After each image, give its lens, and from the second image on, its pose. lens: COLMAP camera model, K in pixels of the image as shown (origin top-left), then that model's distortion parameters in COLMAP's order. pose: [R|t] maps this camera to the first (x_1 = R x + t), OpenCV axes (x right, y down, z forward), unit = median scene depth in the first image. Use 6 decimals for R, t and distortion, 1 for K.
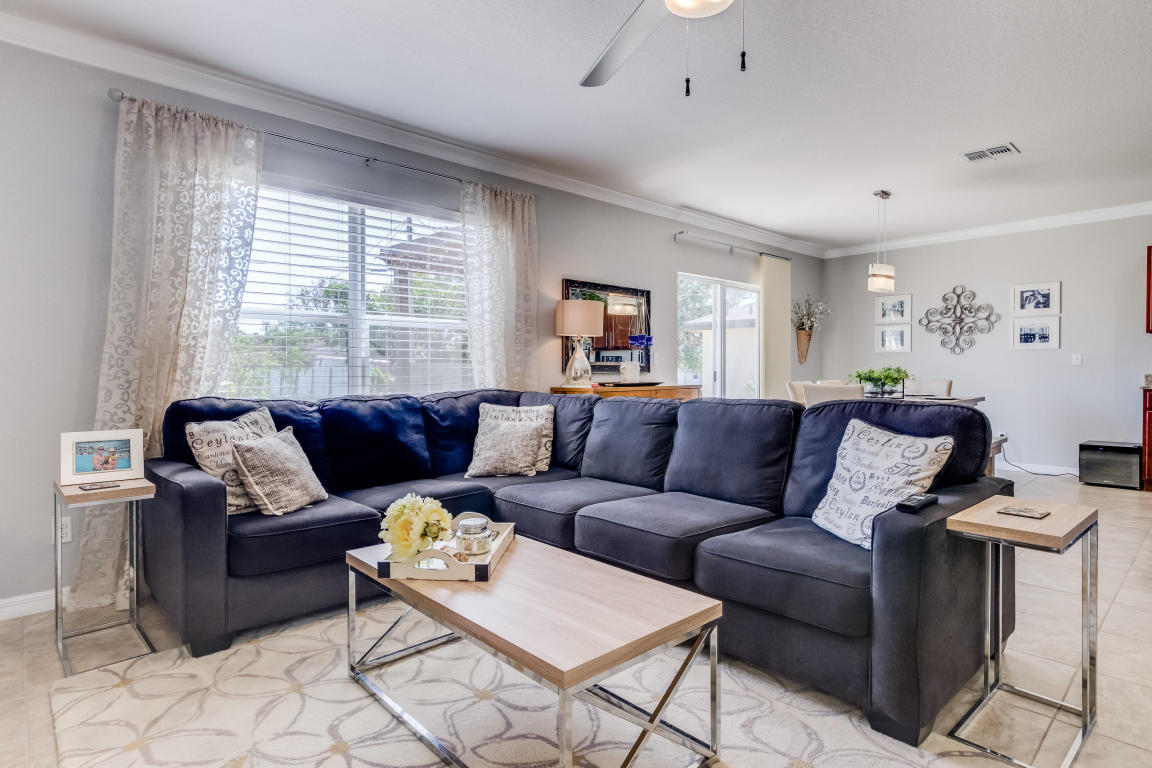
lens RADIAL K [[618.4, 0, 565.3], [0, 618.4, 378.0], [0, 0, 1]] dist [0.009589, -0.001715]
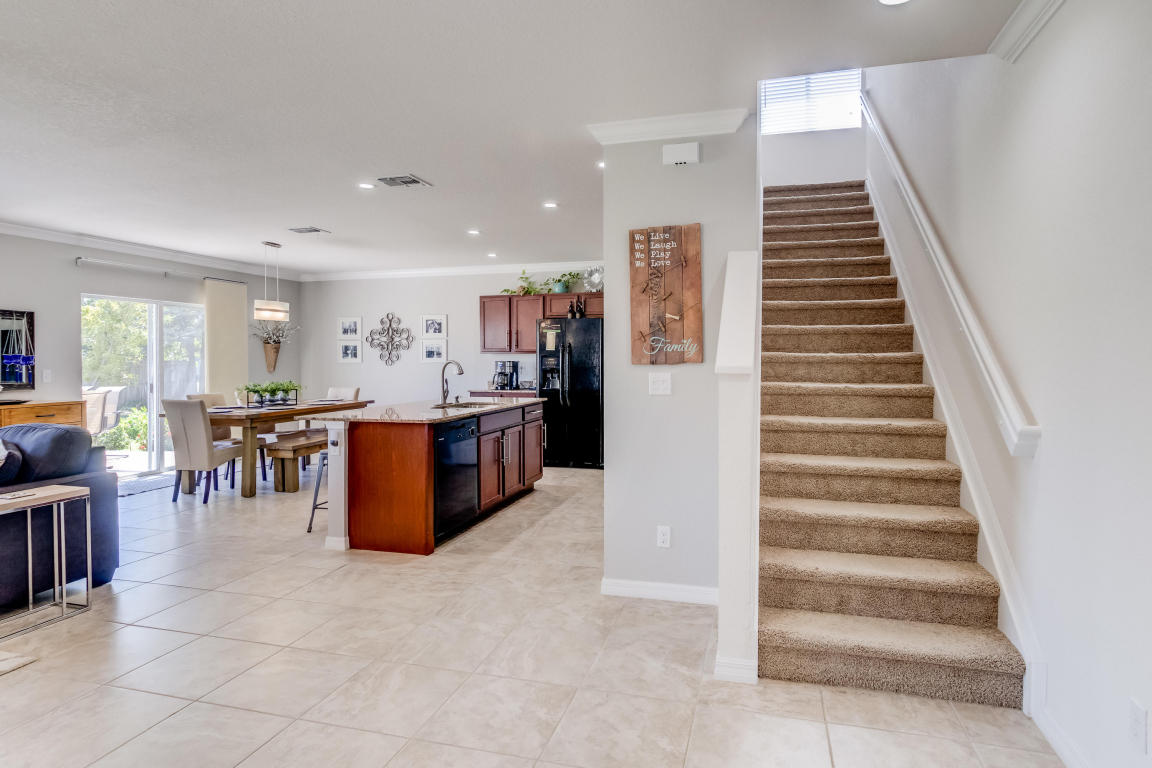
lens RADIAL K [[618.4, 0, 615.8], [0, 618.4, 366.0], [0, 0, 1]] dist [0.009589, -0.001715]
pose [[0.847822, -0.007973, 0.530221, 0.359426], [0.008300, 0.999964, 0.001764, -0.036718], [-0.530216, 0.002905, 0.847858, -0.371672]]
